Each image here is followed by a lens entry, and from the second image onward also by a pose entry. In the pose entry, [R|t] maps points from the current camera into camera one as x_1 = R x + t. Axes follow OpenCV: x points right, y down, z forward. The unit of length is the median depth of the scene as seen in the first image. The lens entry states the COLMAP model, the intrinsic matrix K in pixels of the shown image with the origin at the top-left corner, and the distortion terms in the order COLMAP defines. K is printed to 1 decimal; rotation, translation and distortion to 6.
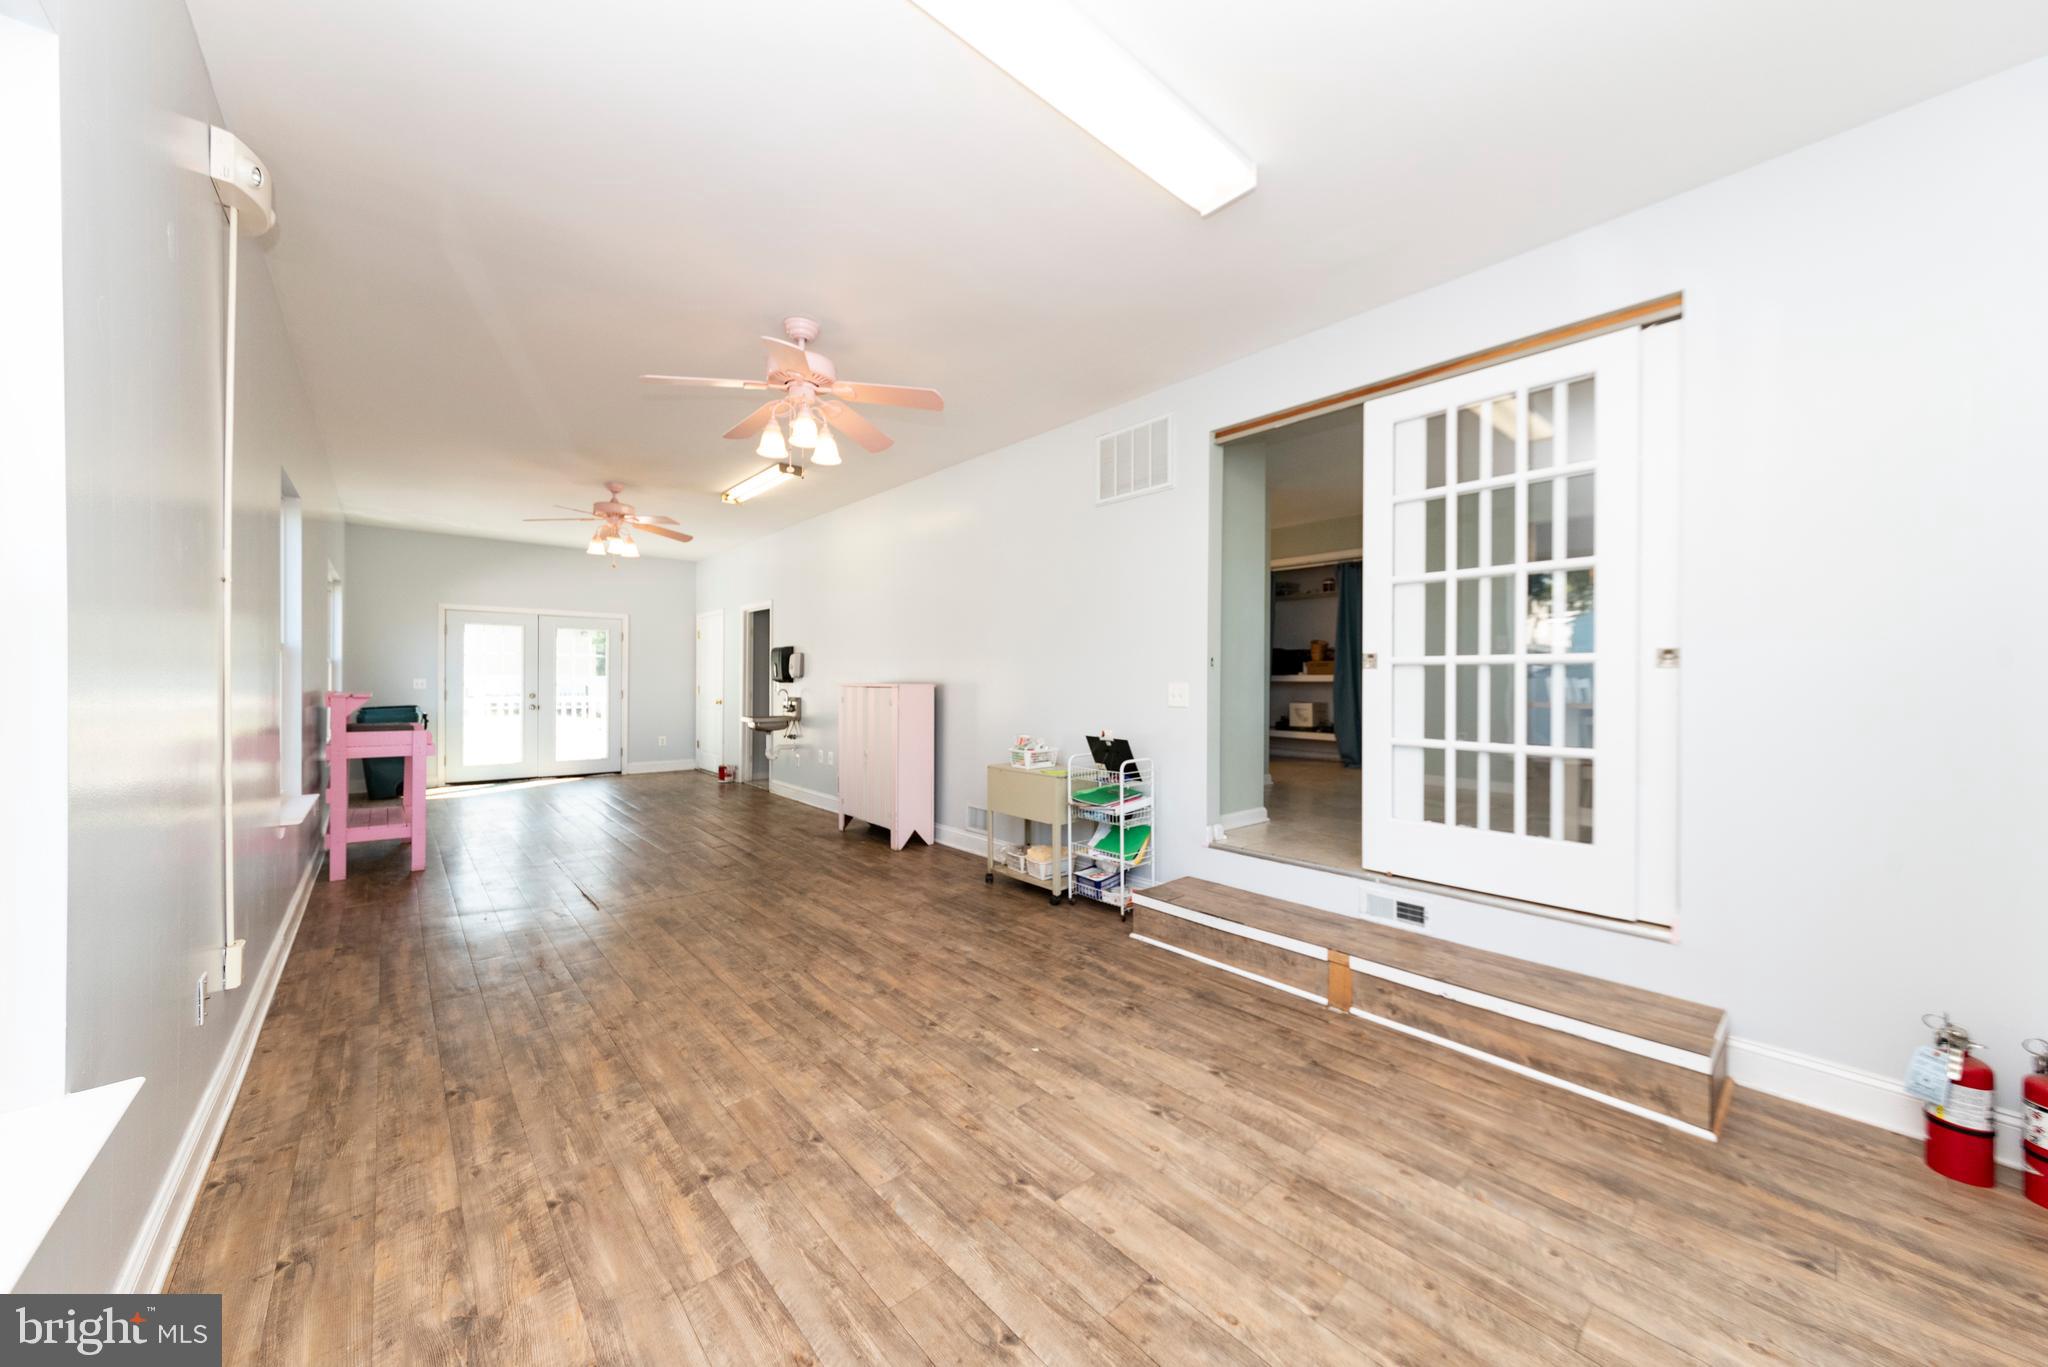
lens RADIAL K [[713.0, 0, 1026.0], [0, 713.0, 680.0], [0, 0, 1]] dist [0.012074, -0.000021]
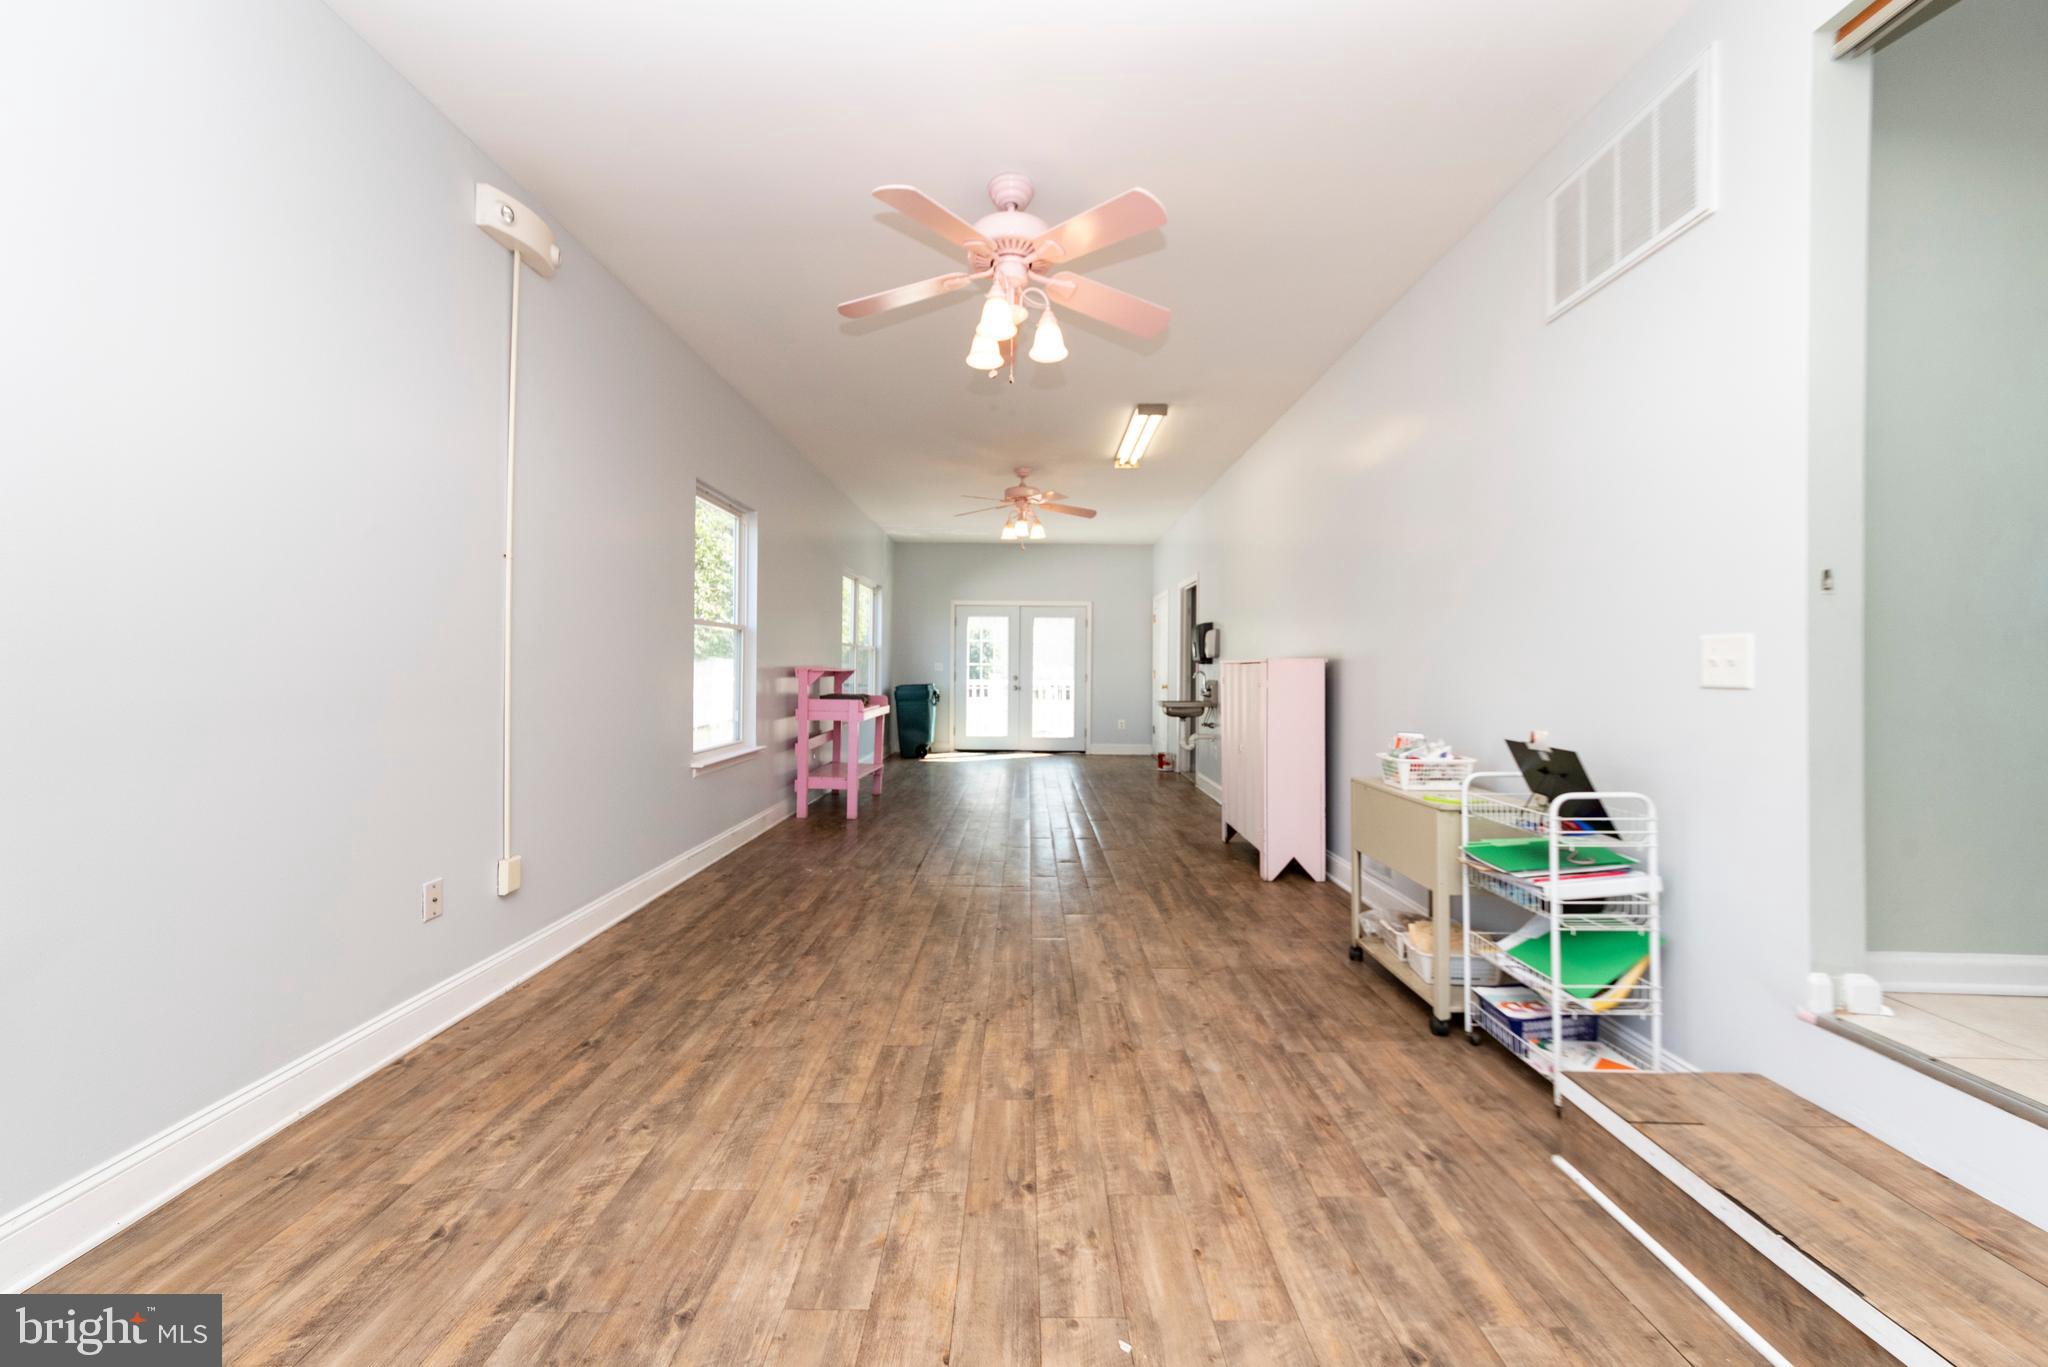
lens RADIAL K [[725.2, 0, 1025.1], [0, 725.2, 663.5], [0, 0, 1]] dist [0.005858, -0.000103]
pose [[0.741634, -0.008197, -0.670755, 0.197955], [0.000121, 0.999927, -0.012086, 0.028975], [0.670805, 0.008883, 0.741581, 0.368167]]
